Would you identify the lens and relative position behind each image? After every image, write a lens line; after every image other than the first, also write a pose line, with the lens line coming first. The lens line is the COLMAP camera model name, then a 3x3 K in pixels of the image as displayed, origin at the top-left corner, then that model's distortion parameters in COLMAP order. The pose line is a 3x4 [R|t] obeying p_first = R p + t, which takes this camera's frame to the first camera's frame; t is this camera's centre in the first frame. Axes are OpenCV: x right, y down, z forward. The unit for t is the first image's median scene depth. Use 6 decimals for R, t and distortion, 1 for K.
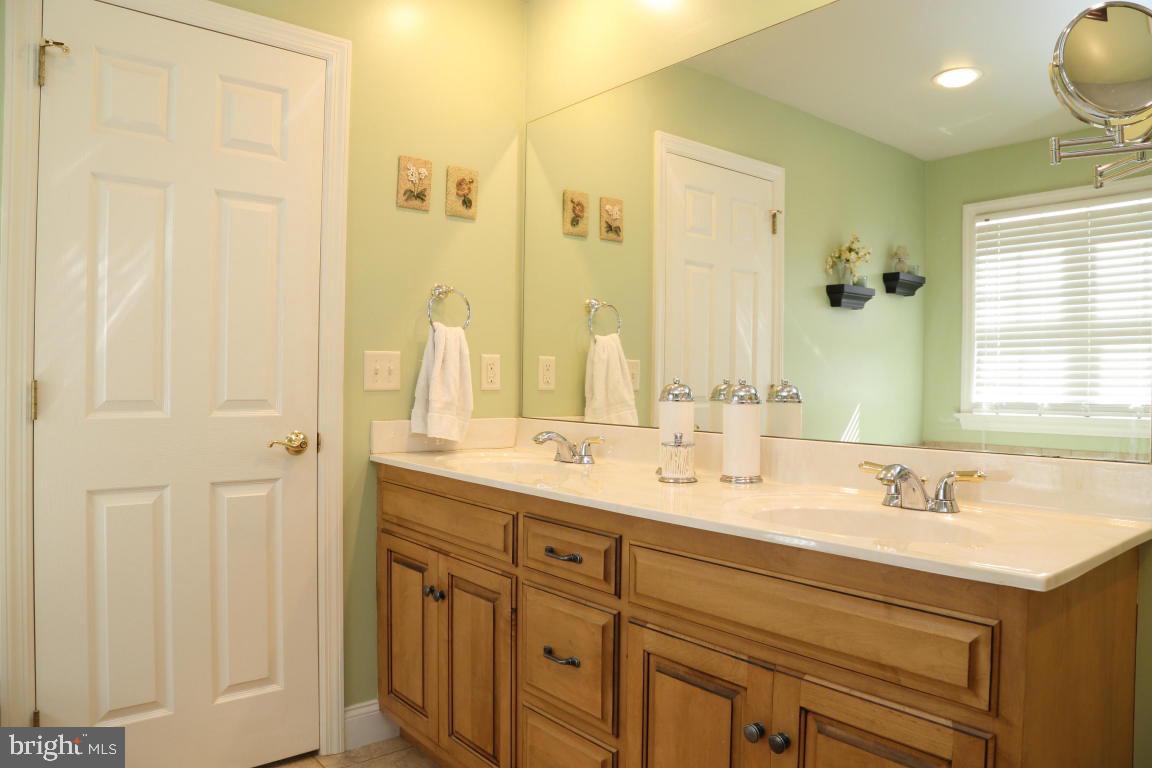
lens RADIAL K [[778.3, 0, 577.6], [0, 778.3, 383.6], [0, 0, 1]] dist [0.000918, 0.000255]
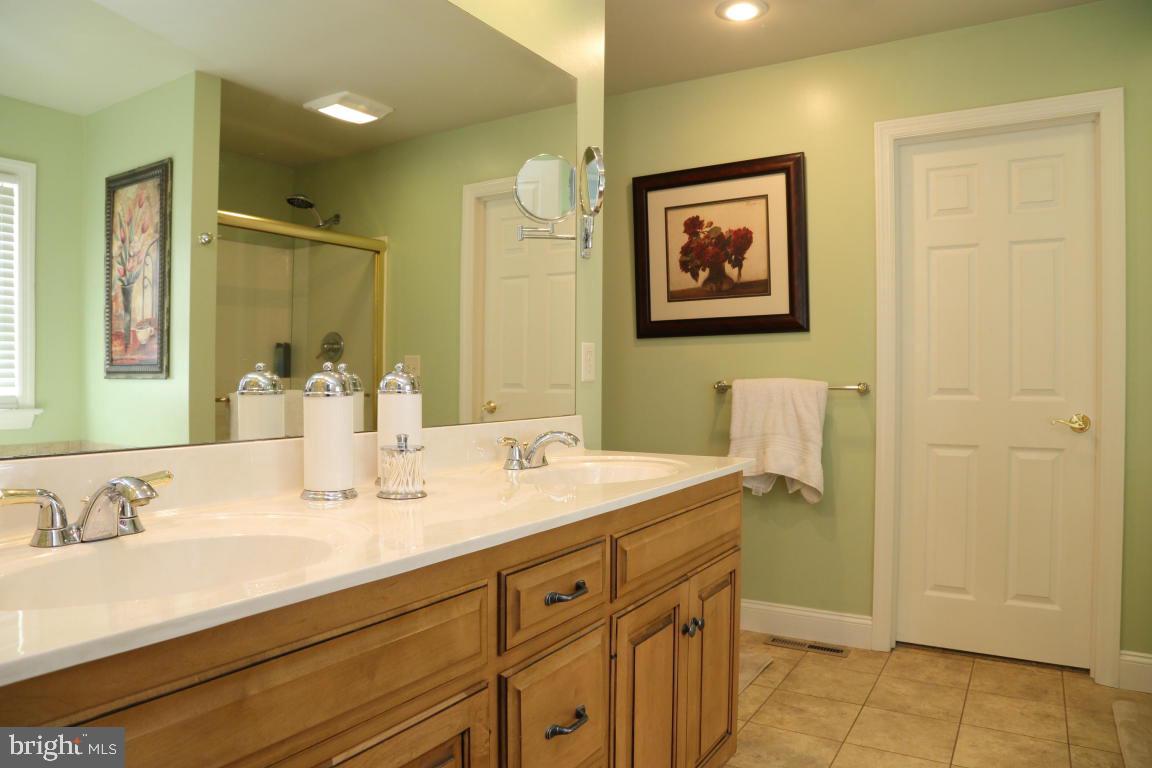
lens RADIAL K [[778.3, 0, 577.6], [0, 778.3, 383.6], [0, 0, 1]] dist [0.000918, 0.000255]
pose [[-0.327794, -0.003440, 0.944743, -0.665366], [0.004783, 0.999975, 0.005301, 0.010165], [-0.944737, 0.006256, -0.327770, 1.102710]]
